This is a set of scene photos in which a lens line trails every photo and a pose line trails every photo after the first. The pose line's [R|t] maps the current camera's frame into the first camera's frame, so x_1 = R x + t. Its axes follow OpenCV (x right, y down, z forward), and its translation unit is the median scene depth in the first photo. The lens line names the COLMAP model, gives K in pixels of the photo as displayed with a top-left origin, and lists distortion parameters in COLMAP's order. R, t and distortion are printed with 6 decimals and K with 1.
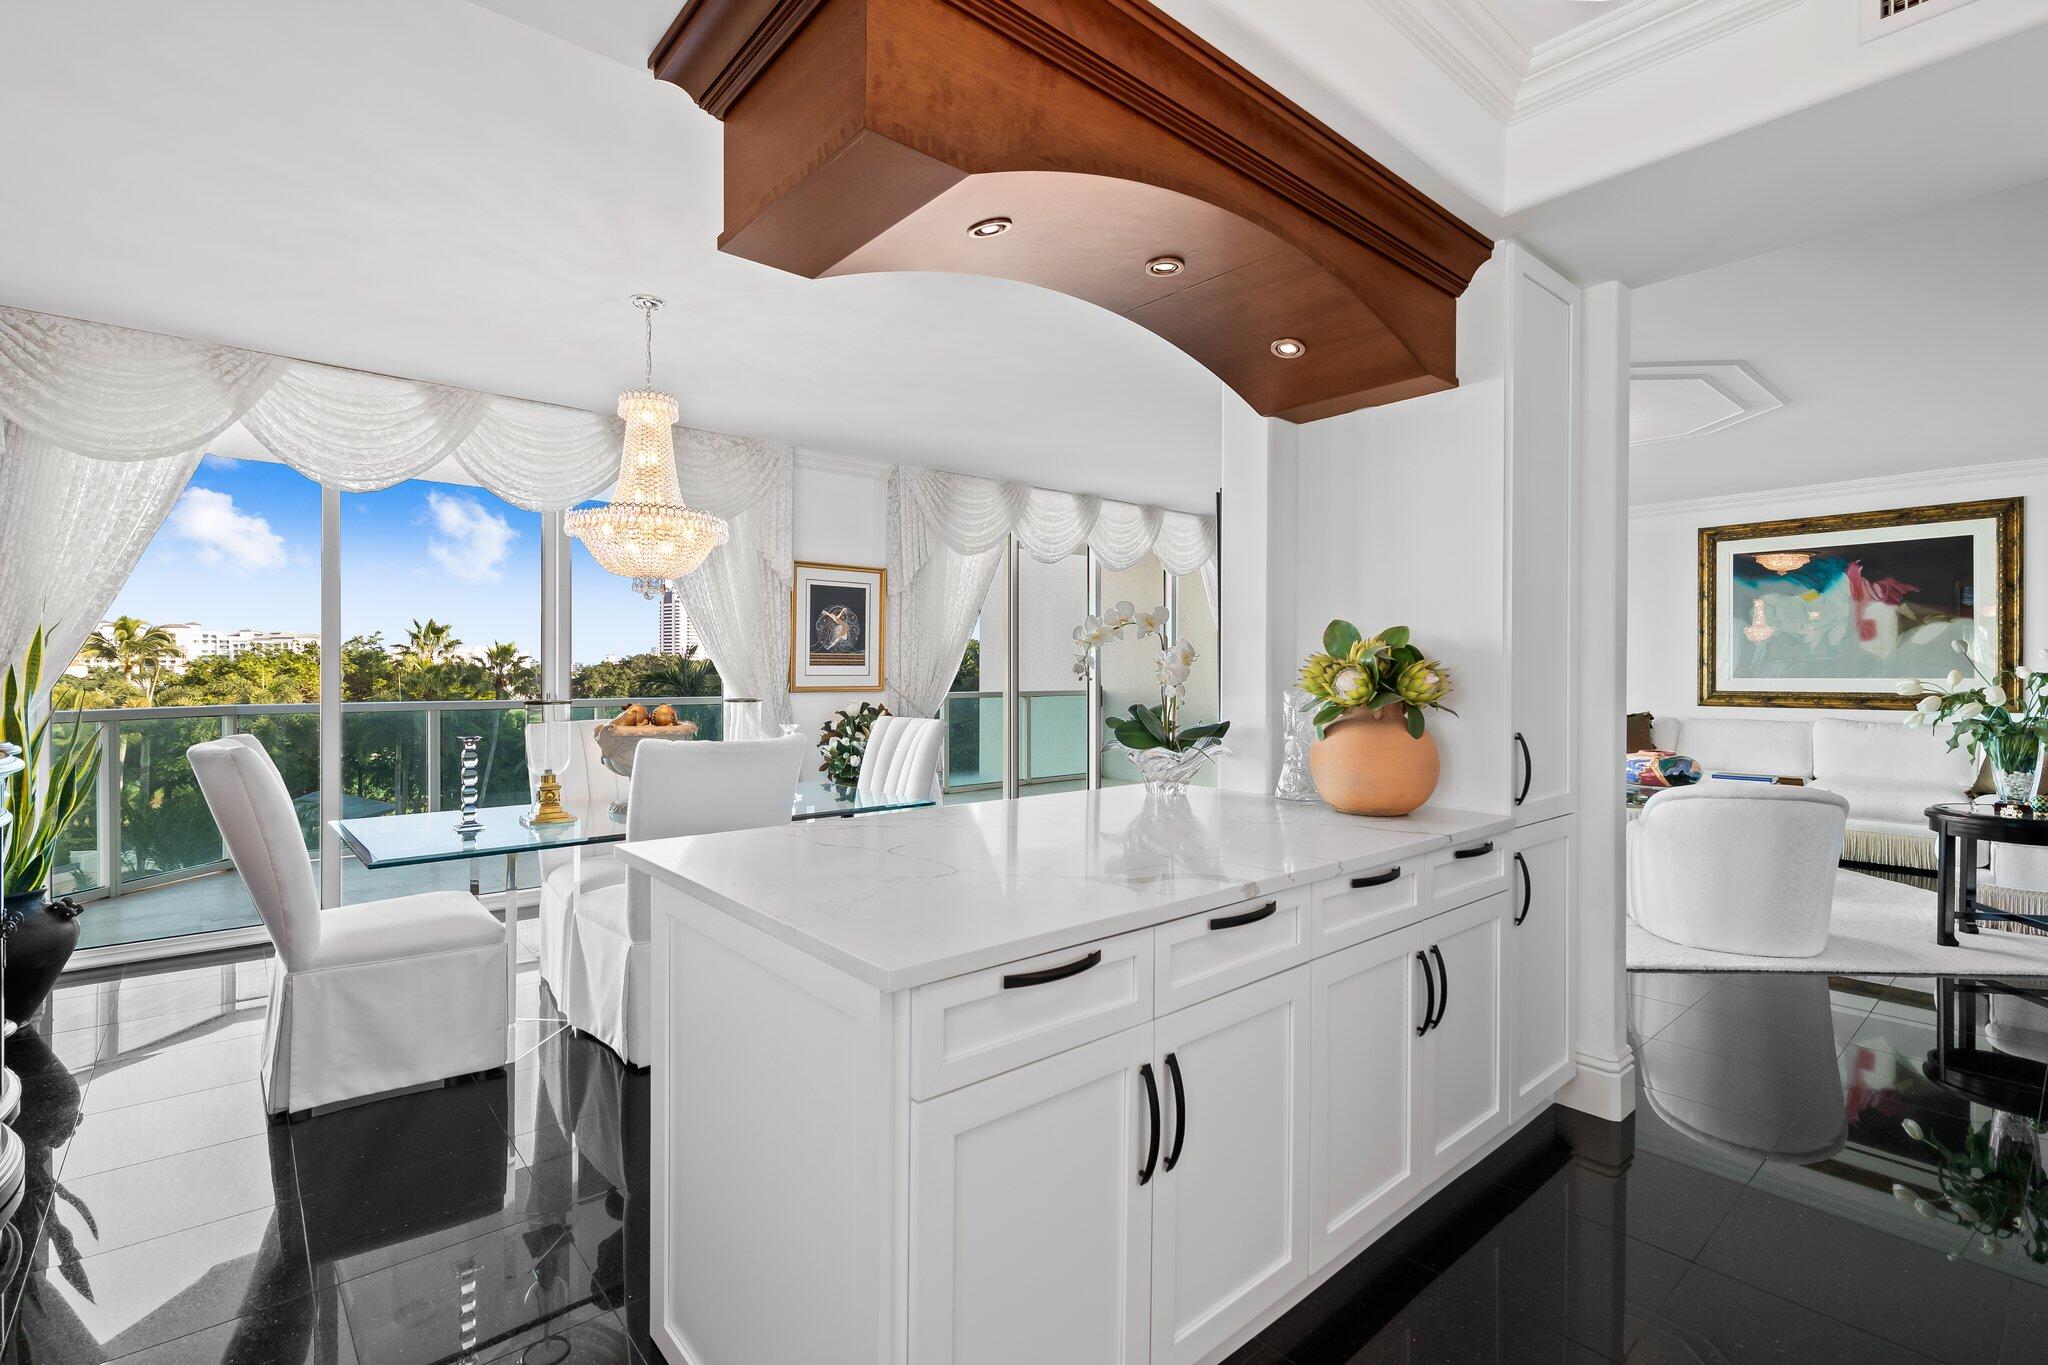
lens RADIAL K [[935.9, 0, 1023.9], [0, 935.9, 672.9], [0, 0, 1]] dist [0.007970, -0.000173]
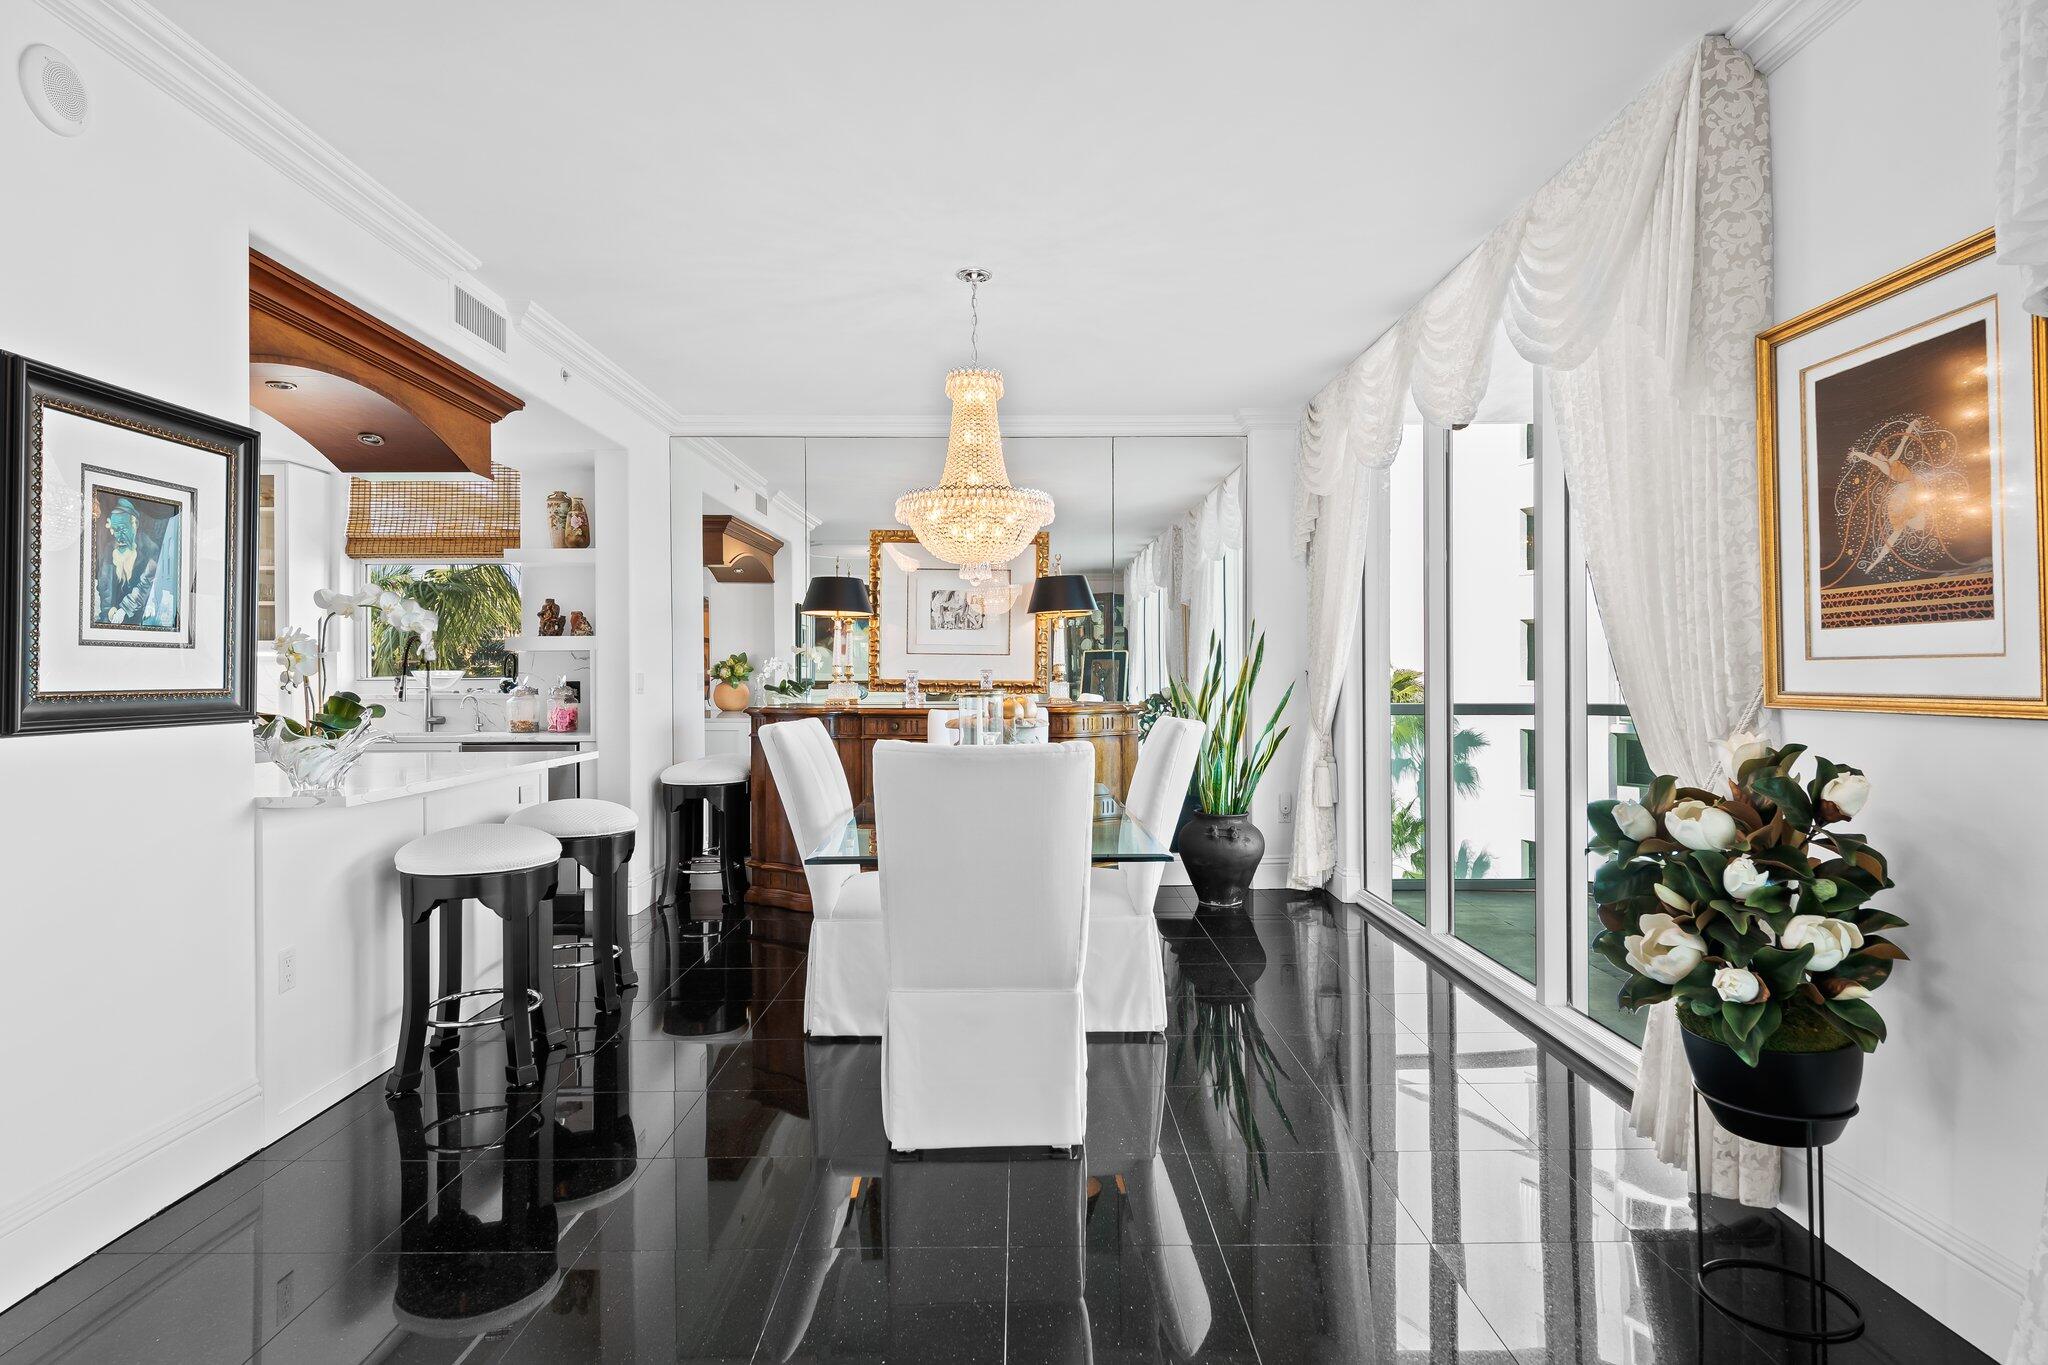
lens RADIAL K [[1096.0, 0, 1015.4], [0, 1096.0, 673.8], [0, 0, 1]] dist [0.002523, 0.000248]
pose [[-0.658794, -0.001697, -0.752322, 0.220482], [-0.002500, 0.999997, -0.000066, 0.007673], [0.752320, 0.001837, -0.658796, 0.937557]]
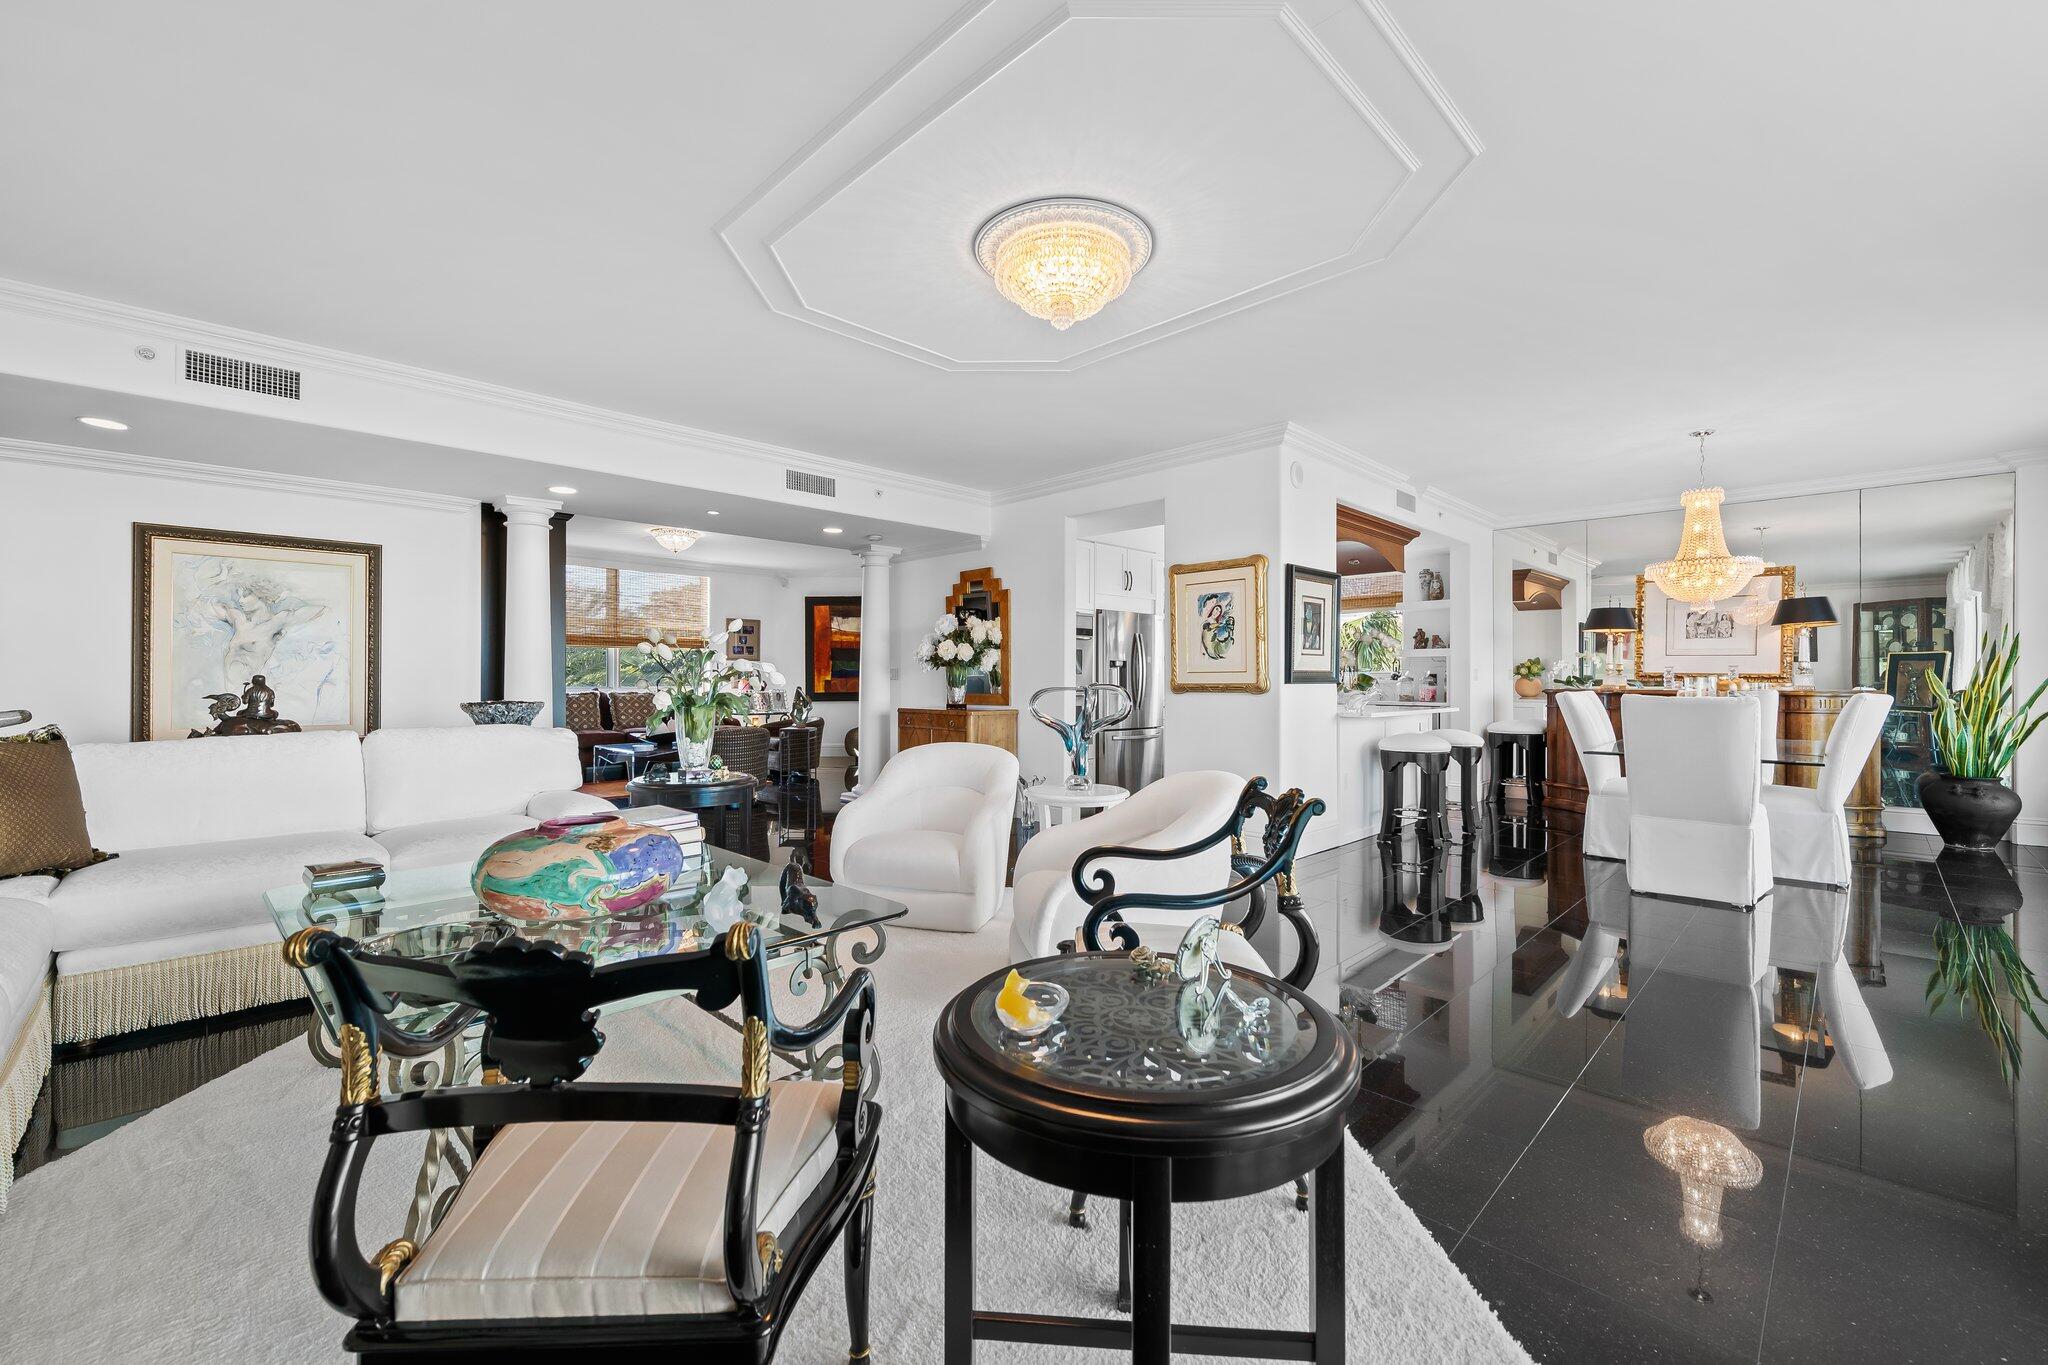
lens RADIAL K [[838.7, 0, 1018.2], [0, 838.7, 678.7], [0, 0, 1]] dist [-0.004062, -0.000927]
pose [[-0.997994, -0.005423, -0.063075, 0.469089], [-0.005663, 0.999977, 0.003627, 0.020715], [0.063054, 0.003977, -0.998002, 1.263062]]
